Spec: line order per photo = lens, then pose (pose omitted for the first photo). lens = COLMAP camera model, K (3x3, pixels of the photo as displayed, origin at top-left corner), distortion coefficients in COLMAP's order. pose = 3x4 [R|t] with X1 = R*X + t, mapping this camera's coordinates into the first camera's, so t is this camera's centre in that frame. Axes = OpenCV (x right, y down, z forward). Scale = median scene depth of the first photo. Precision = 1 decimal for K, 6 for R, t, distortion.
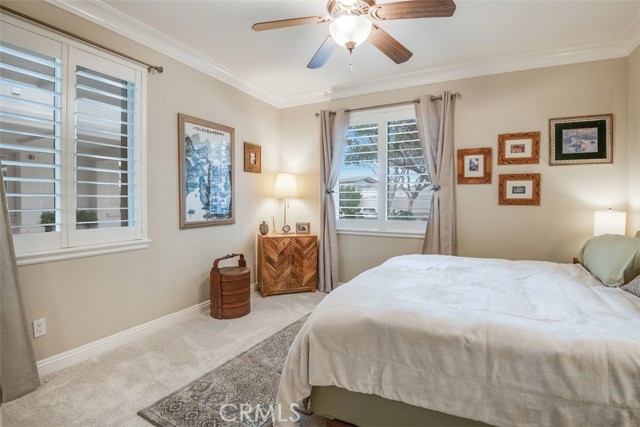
lens RADIAL K [[310.9, 0, 319.4], [0, 310.9, 207.8], [0, 0, 1]] dist [-0.025313, -0.000926]
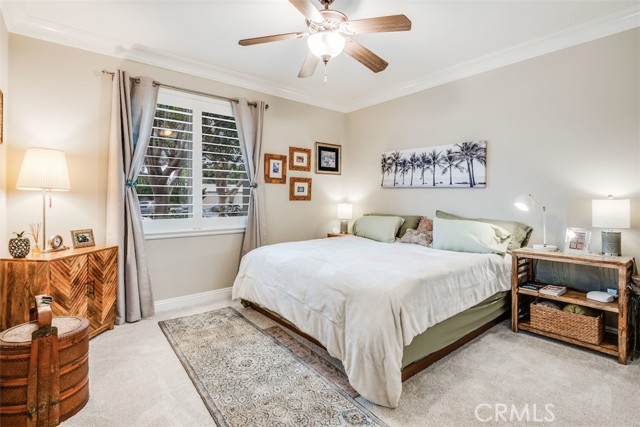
lens RADIAL K [[314.8, 0, 320.2], [0, 314.8, 198.5], [0, 0, 1]] dist [0.013576, -0.000525]
pose [[0.394041, -0.000395, 0.919093, -0.586595], [0.016193, 0.999848, -0.006513, -0.006764], [-0.918950, 0.017449, 0.393987, 0.355868]]
